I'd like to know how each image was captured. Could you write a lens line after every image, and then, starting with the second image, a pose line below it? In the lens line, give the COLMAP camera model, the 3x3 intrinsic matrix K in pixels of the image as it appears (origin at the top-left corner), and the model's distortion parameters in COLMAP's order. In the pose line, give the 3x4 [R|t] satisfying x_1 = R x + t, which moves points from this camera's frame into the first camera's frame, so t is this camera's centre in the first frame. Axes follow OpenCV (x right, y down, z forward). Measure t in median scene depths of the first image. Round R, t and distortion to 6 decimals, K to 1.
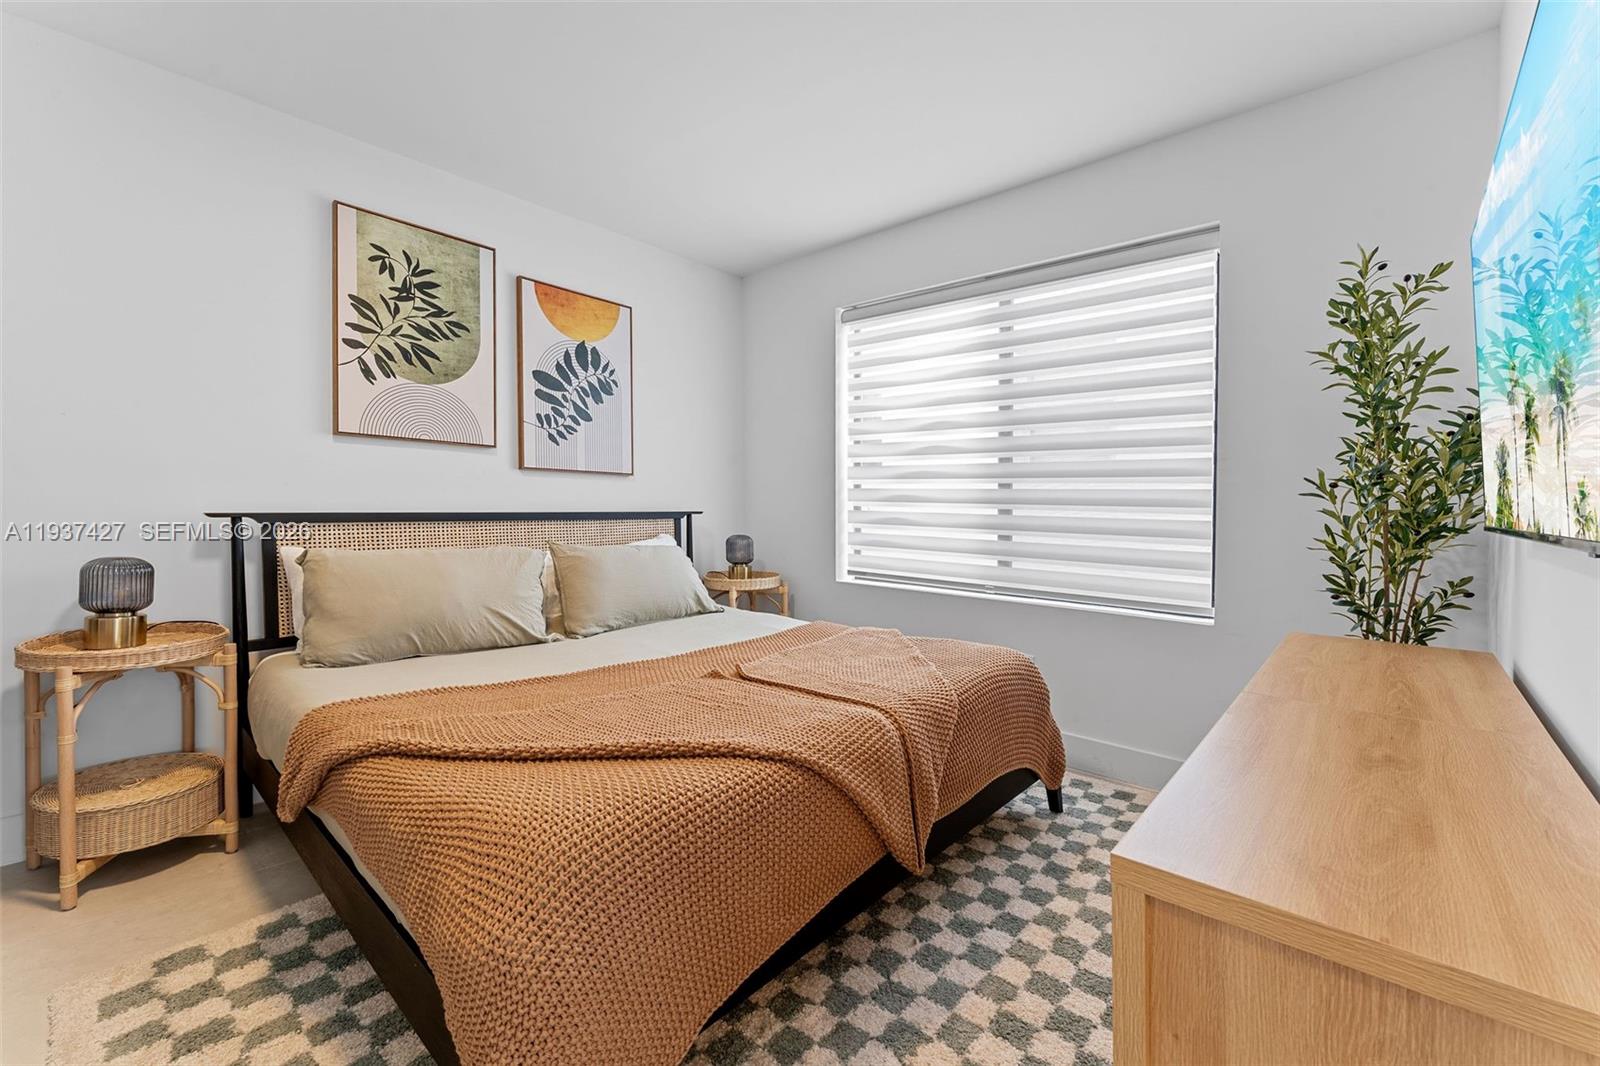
lens RADIAL K [[683.3, 0, 799.2], [0, 683.3, 519.9], [0, 0, 1]] dist [0.000249, -0.000199]
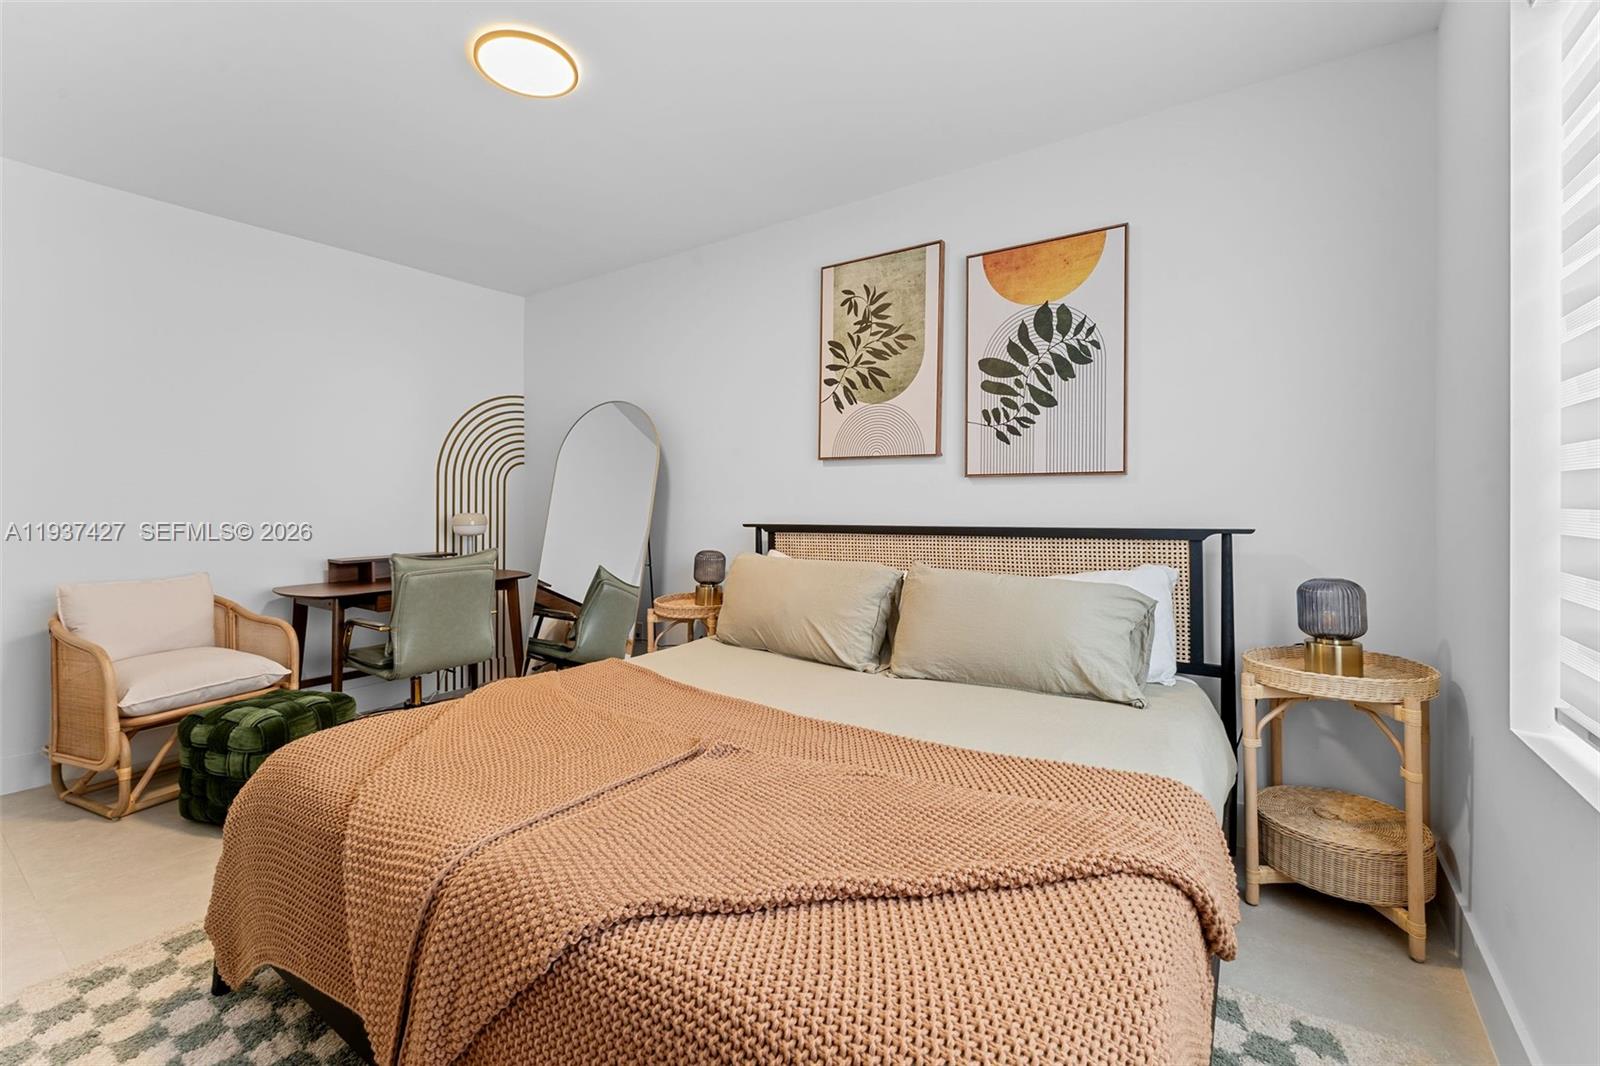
lens RADIAL K [[683.3, 0, 795.4], [0, 683.3, 522.0], [0, 0, 1]] dist [0.000249, -0.000199]
pose [[0.116471, 0.004807, -0.993182, 0.454138], [-0.019407, 0.999808, 0.002563, -0.015714], [0.993004, 0.018976, 0.116542, 0.711928]]
